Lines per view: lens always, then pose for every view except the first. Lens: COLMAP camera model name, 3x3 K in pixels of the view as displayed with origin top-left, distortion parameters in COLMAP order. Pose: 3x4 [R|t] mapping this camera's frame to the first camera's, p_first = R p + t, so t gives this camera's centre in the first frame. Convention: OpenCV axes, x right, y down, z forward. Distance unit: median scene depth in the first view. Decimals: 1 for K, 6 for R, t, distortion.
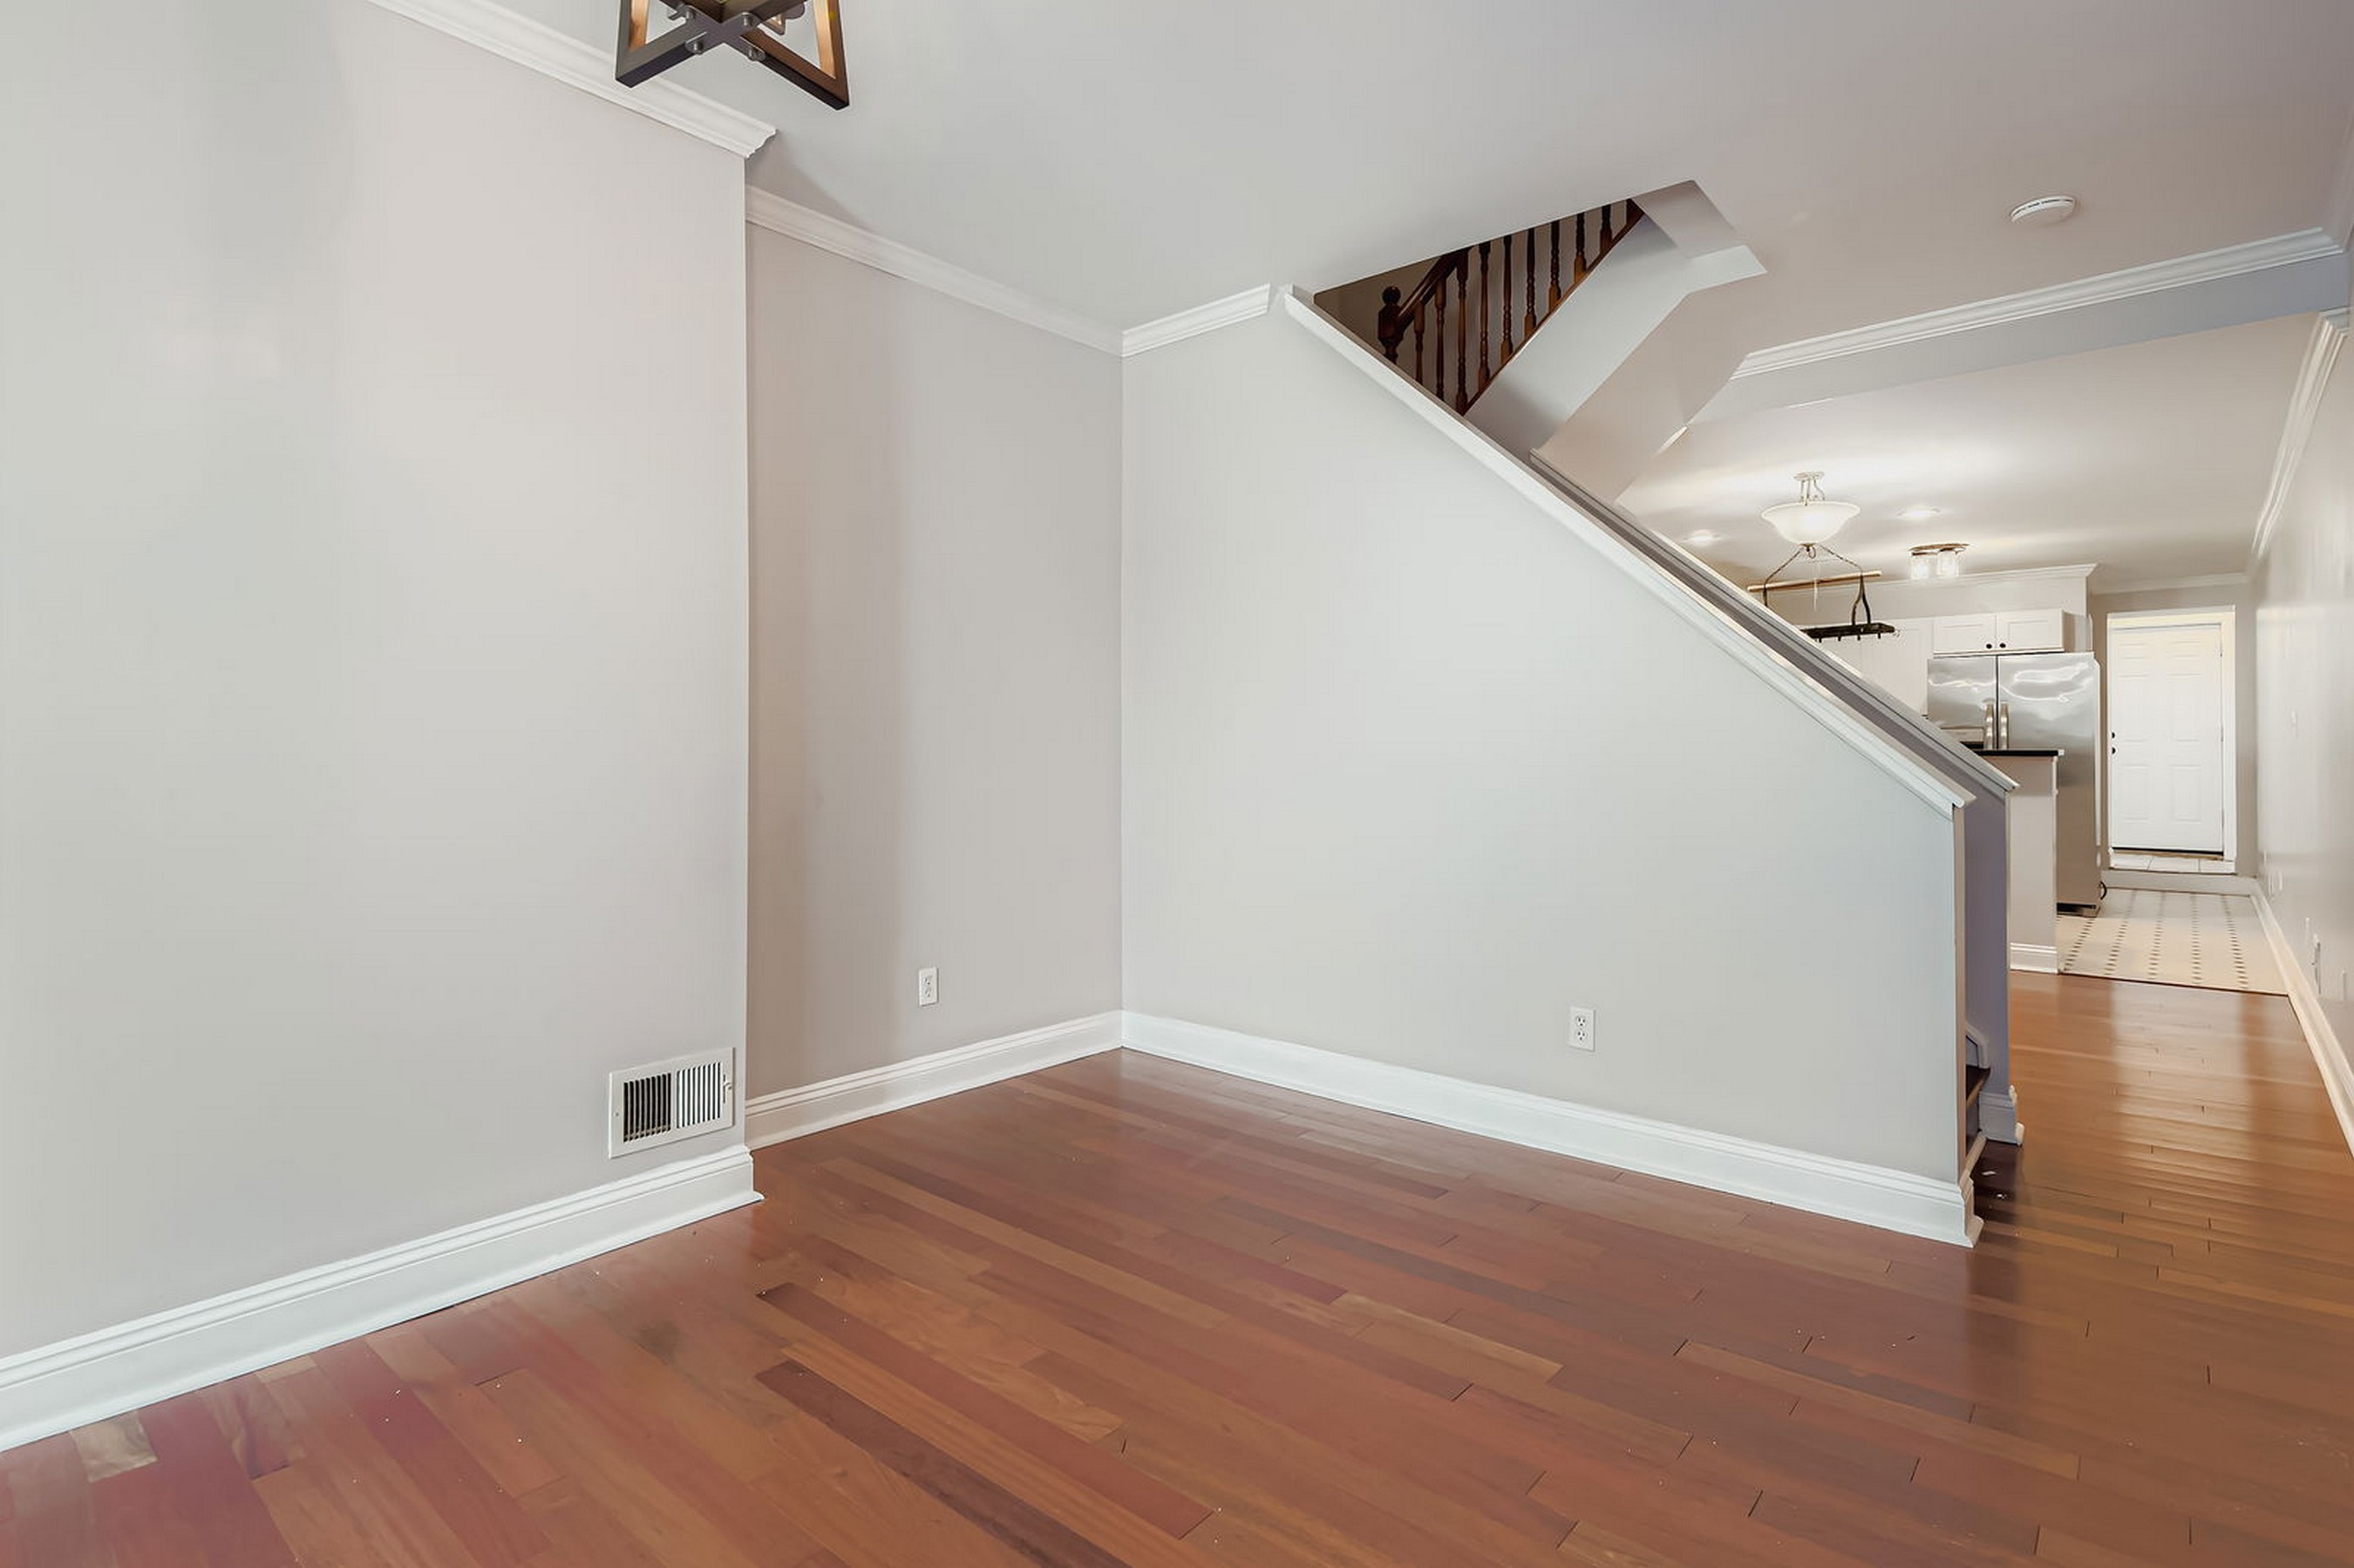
lens RADIAL K [[1154.1, 0, 1140.3], [0, 1154.1, 737.2], [0, 0, 1]] dist [0.005653, -0.000709]
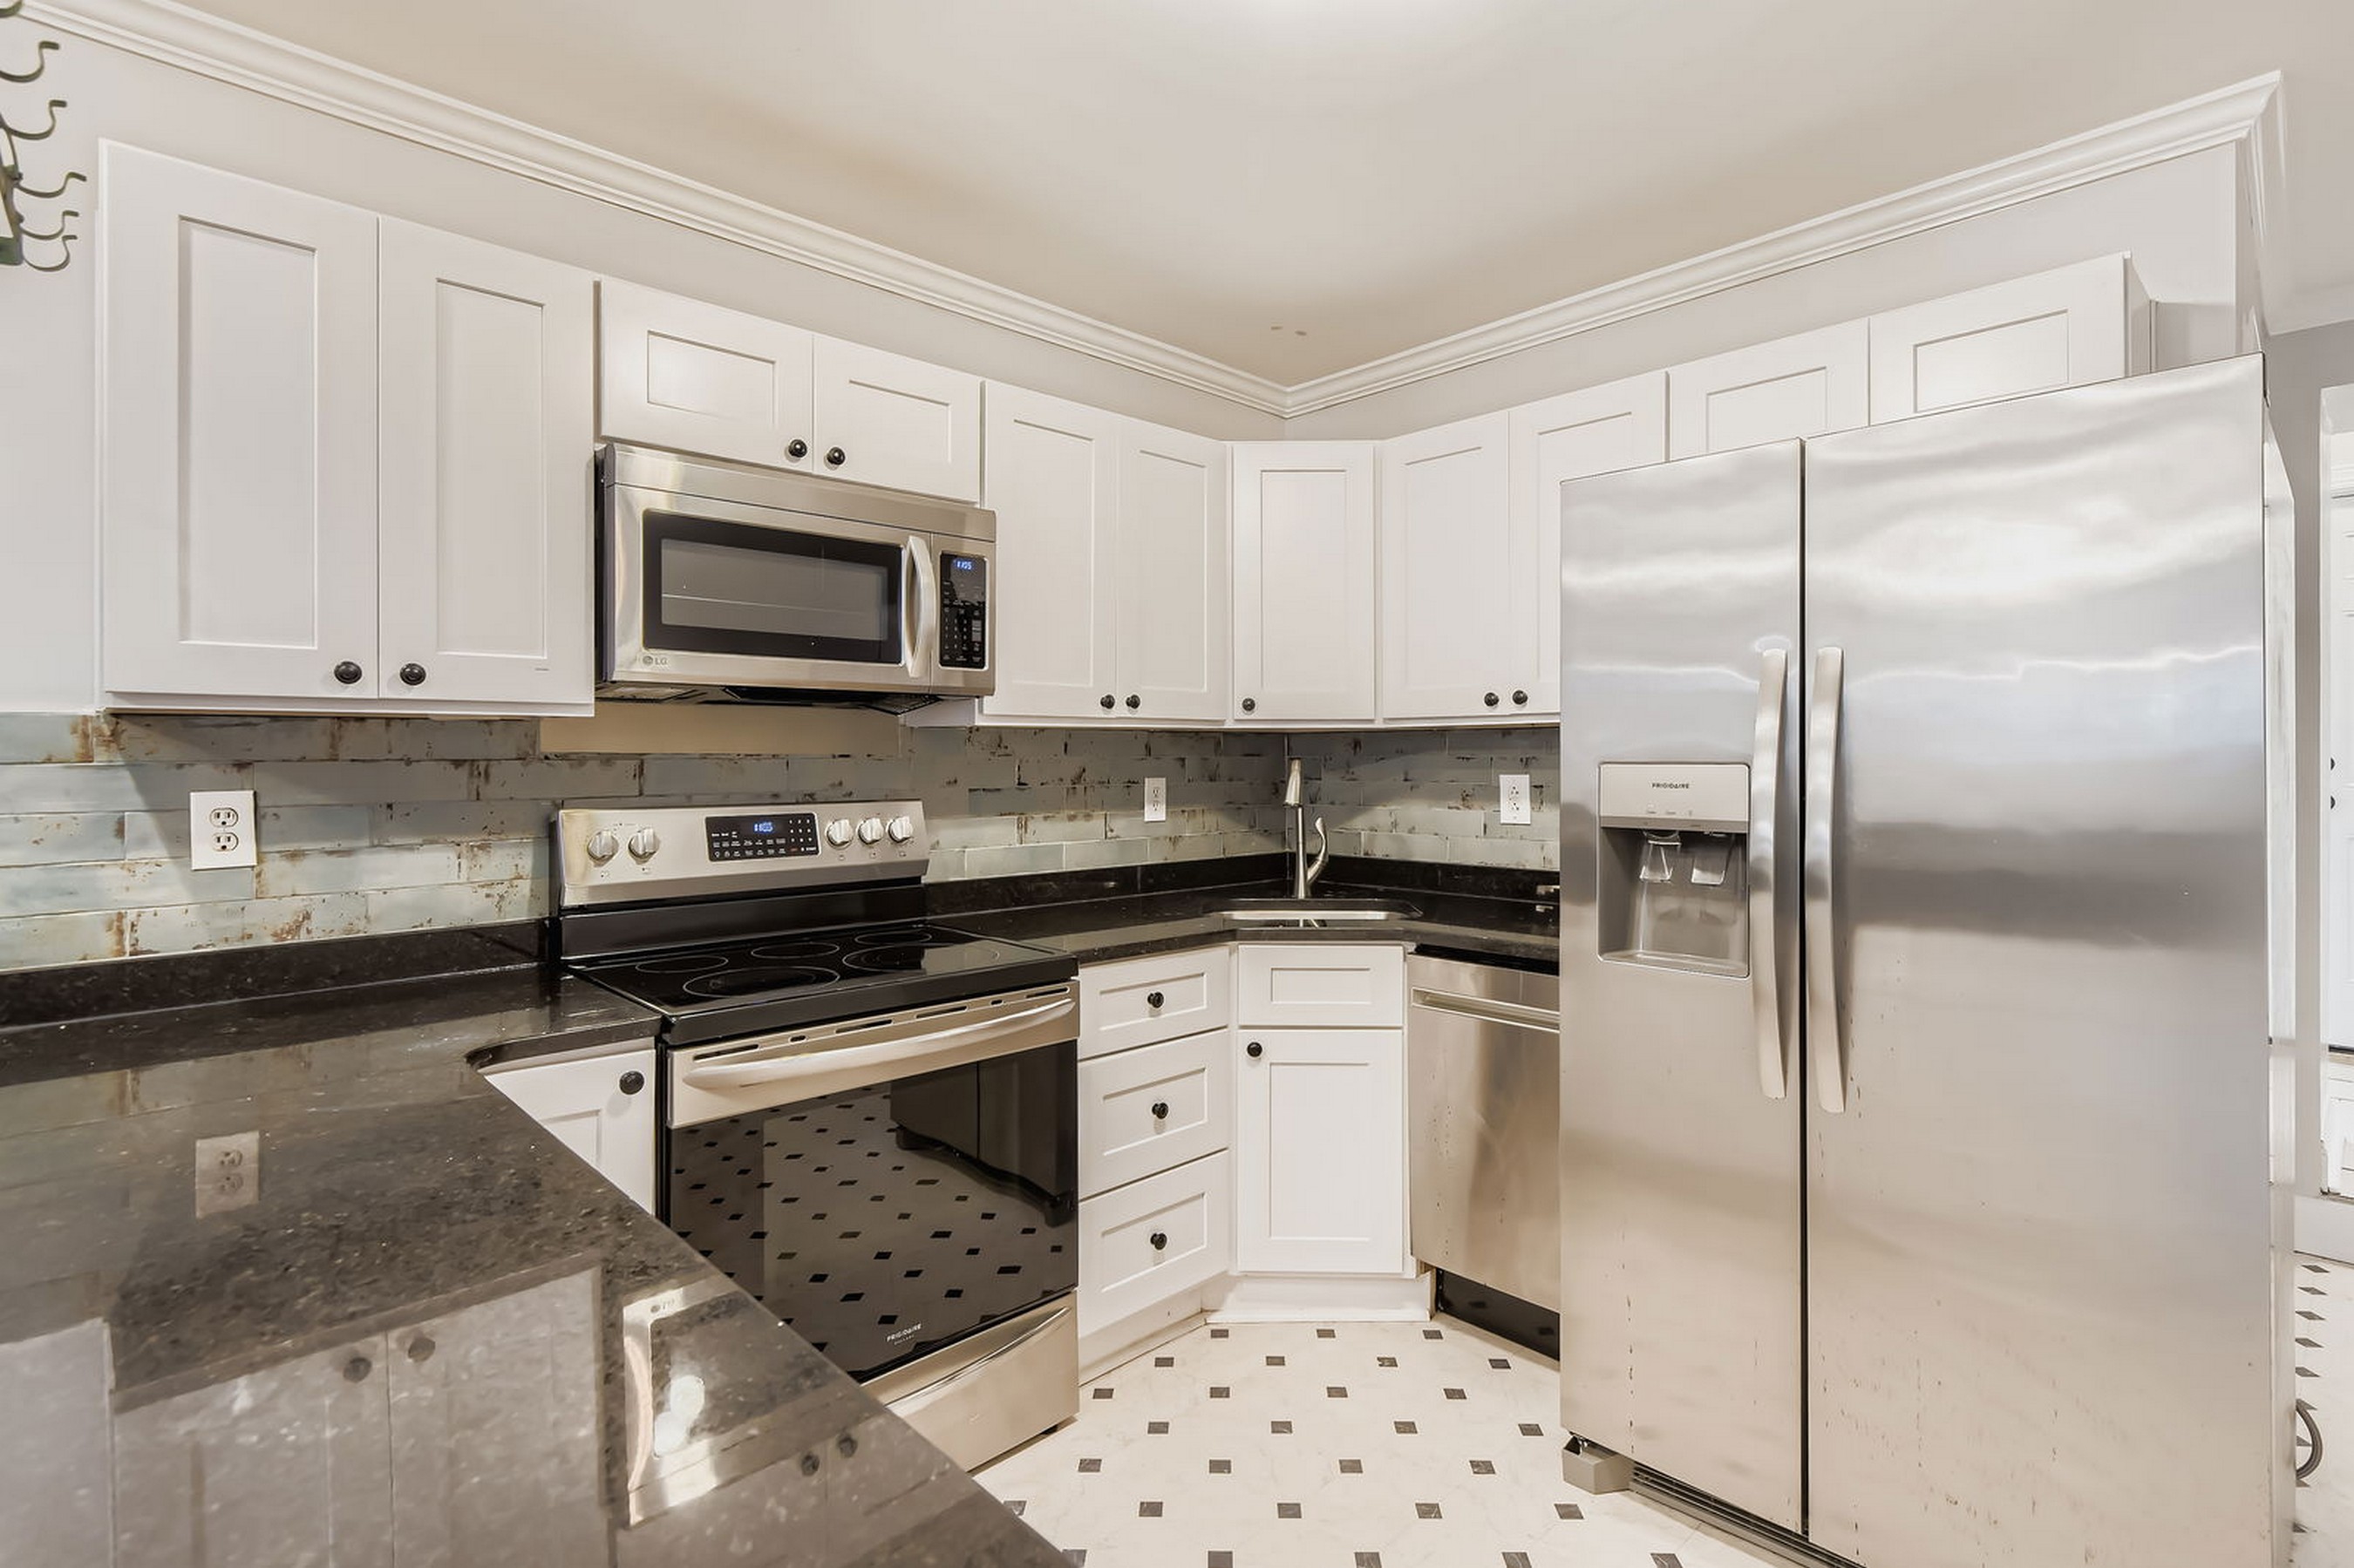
lens RADIAL K [[1137.6, 0, 1187.9], [0, 1137.6, 761.4], [0, 0, 1]] dist [-0.000989, 0.001228]
pose [[0.996586, -0.002647, -0.082514, 0.603043], [0.003603, 0.999928, 0.011444, -0.010091], [0.082478, -0.011702, 0.996524, 0.725373]]
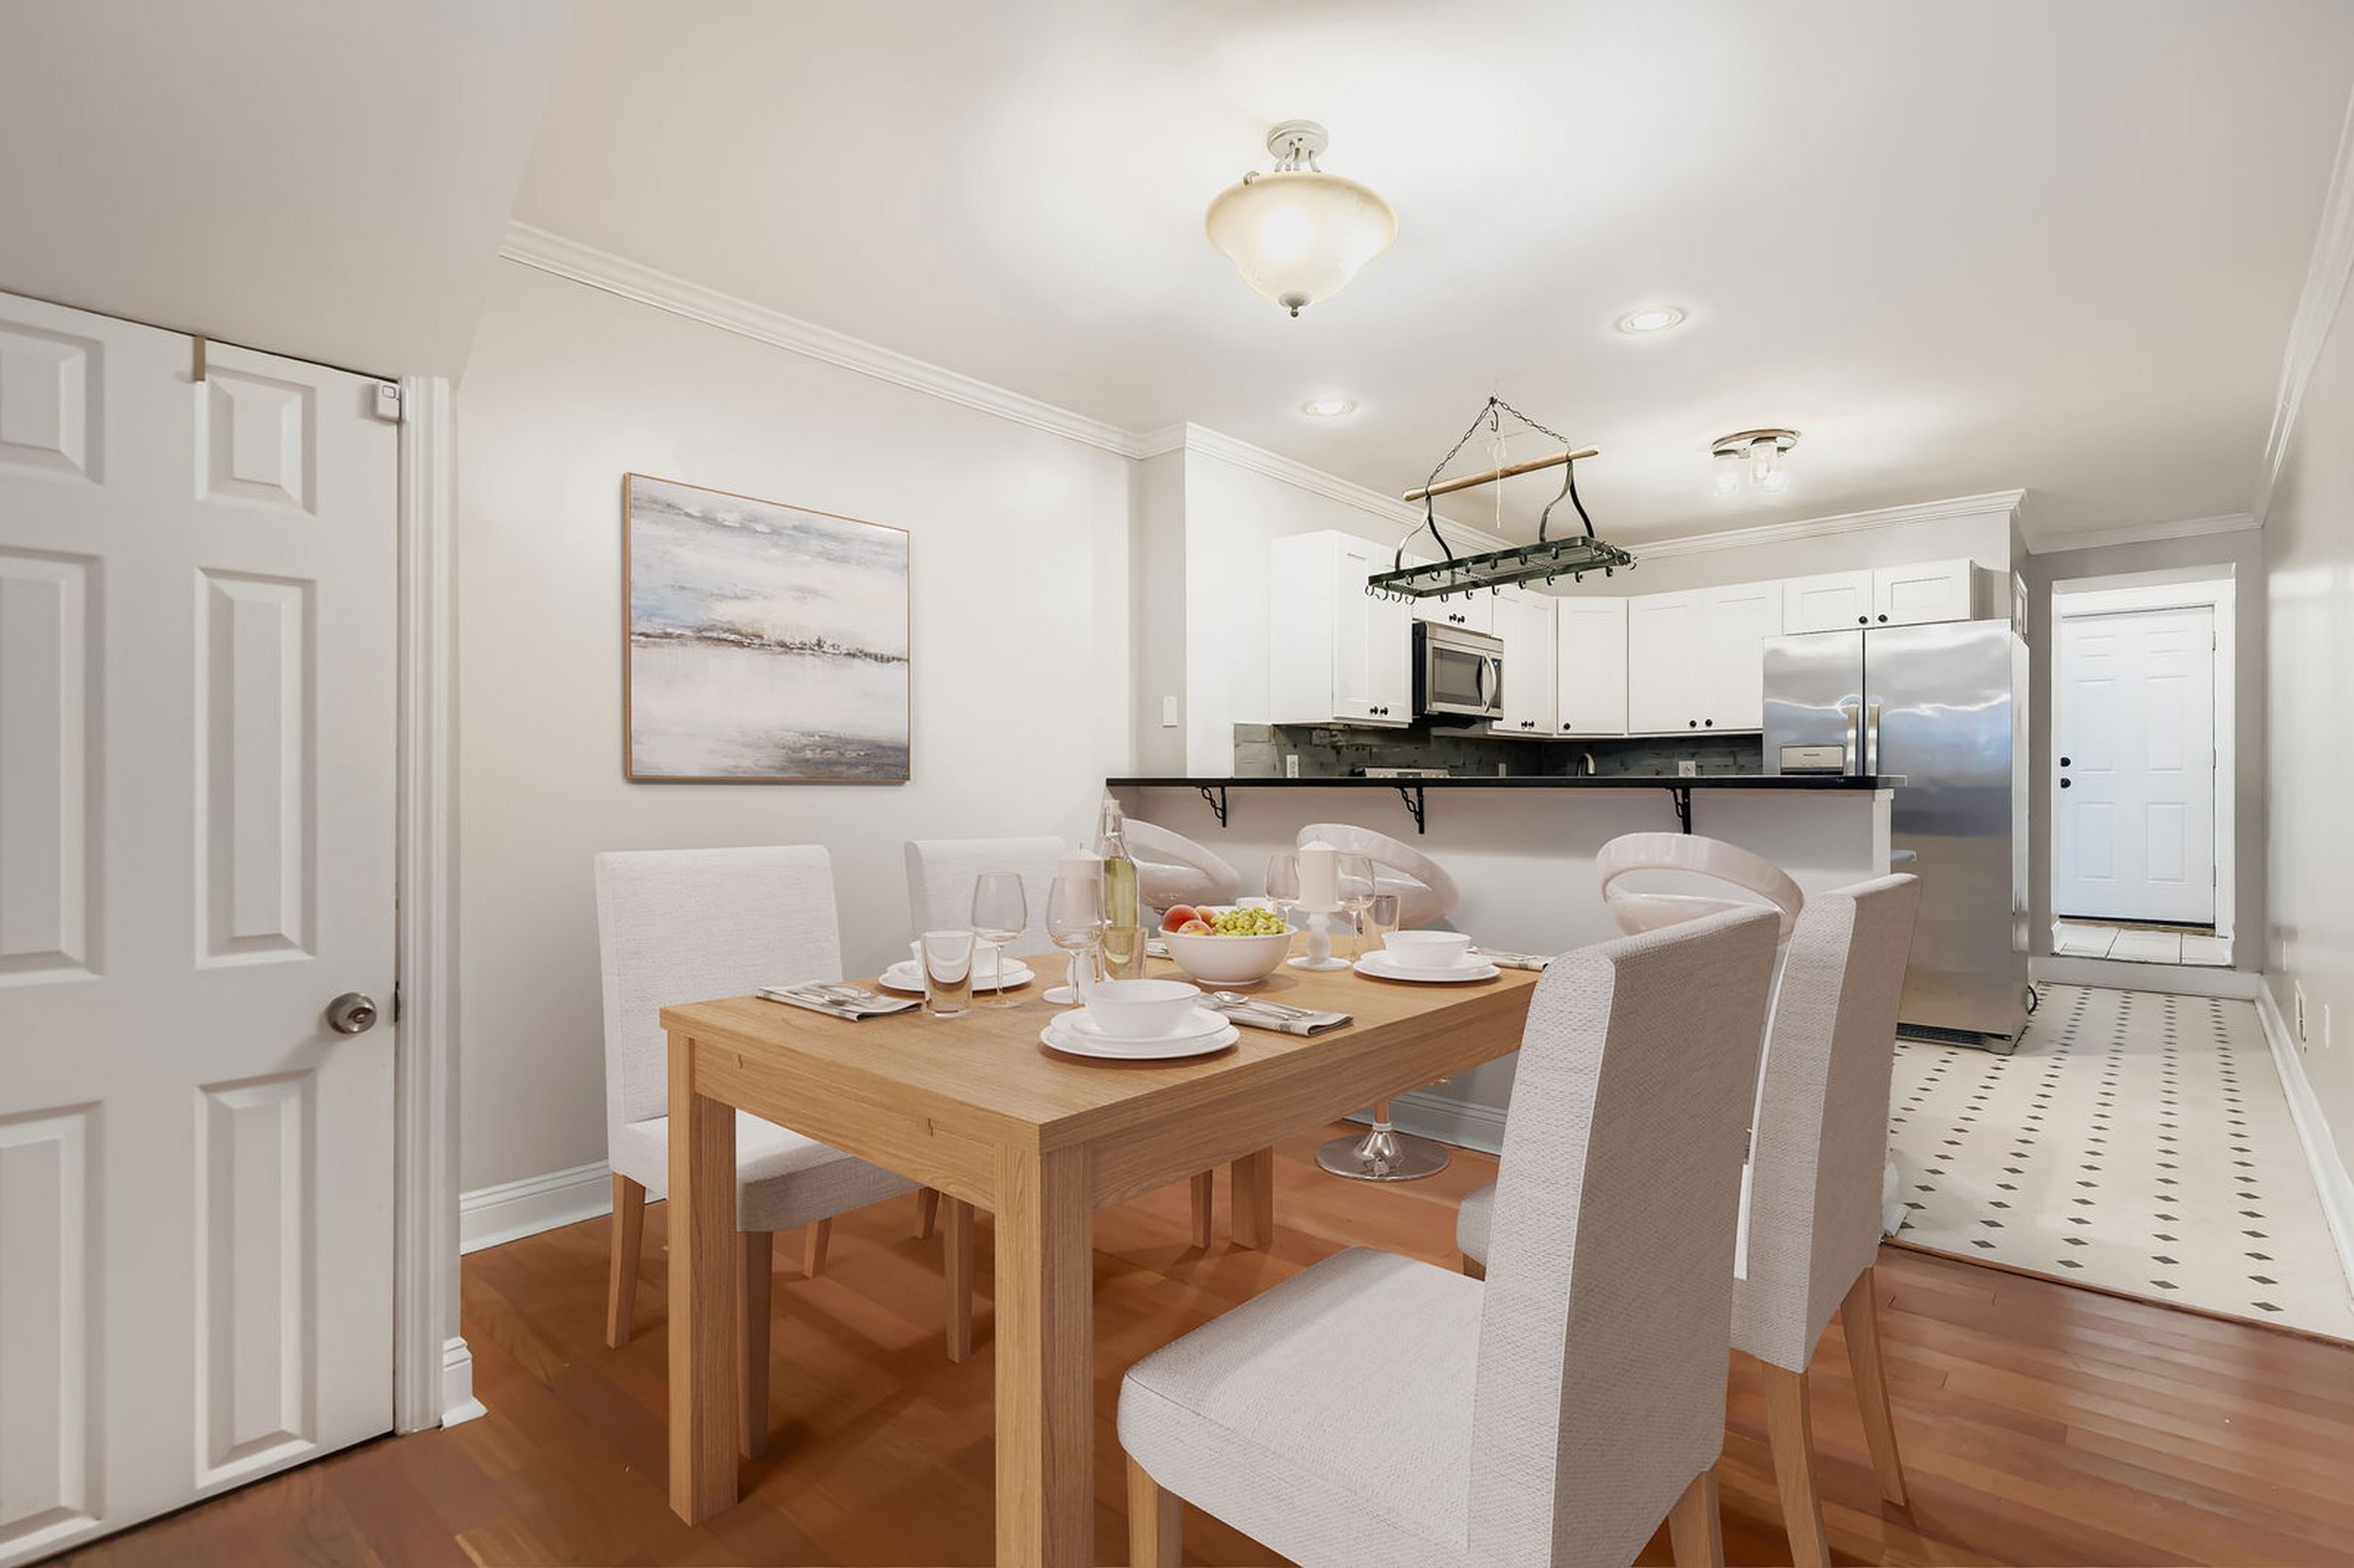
lens RADIAL K [[1137.6, 0, 1177.1], [0, 1137.6, 788.5], [0, 0, 1]] dist [-0.000989, 0.001228]
pose [[0.999911, -0.001344, 0.013309, 0.340665], [0.001199, 0.999940, 0.010916, 0.007620], [-0.013323, -0.010899, 0.999852, 0.367834]]
